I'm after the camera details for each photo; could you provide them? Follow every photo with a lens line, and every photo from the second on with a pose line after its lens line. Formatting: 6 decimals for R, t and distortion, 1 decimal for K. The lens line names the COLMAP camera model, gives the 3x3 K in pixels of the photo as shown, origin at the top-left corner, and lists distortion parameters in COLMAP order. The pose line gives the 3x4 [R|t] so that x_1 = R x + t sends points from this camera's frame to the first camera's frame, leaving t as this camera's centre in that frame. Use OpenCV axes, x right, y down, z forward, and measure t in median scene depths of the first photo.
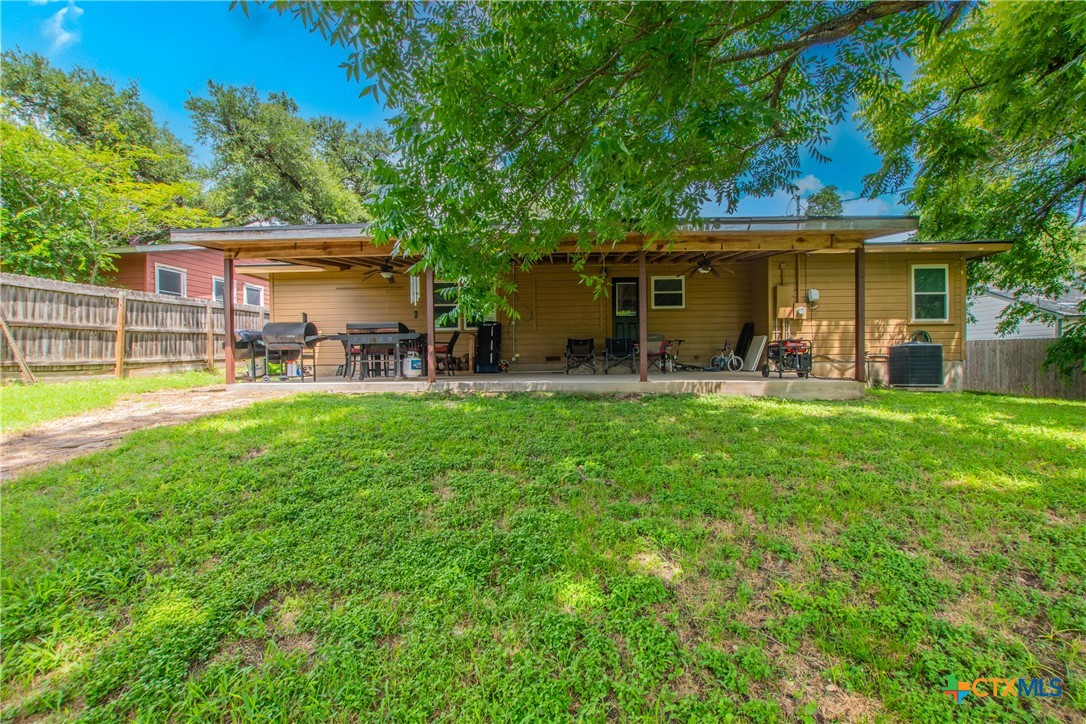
lens RADIAL K [[468.4, 0, 531.7], [0, 468.4, 360.3], [0, 0, 1]] dist [0.005616, -0.003454]
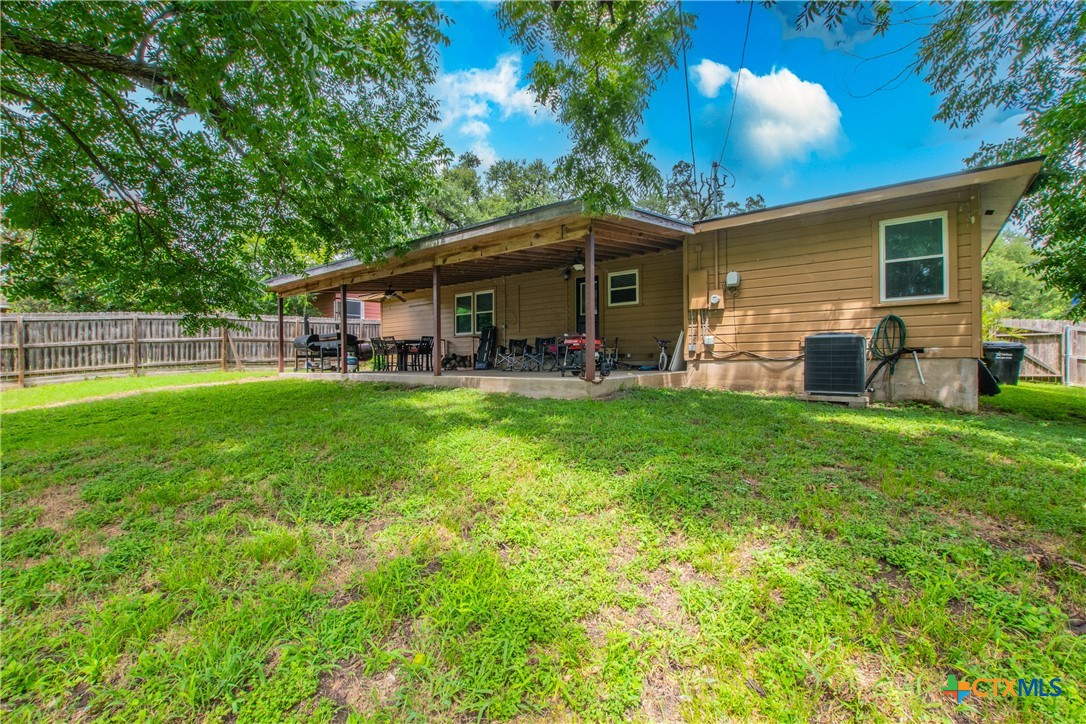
lens RADIAL K [[468.4, 0, 542.4], [0, 468.4, 363.5], [0, 0, 1]] dist [0.005616, -0.003454]
pose [[0.813903, 0.004454, -0.580983, 0.803961], [-0.001178, 0.999981, 0.006015, 0.004409], [0.580999, -0.004211, 0.813893, 0.136649]]
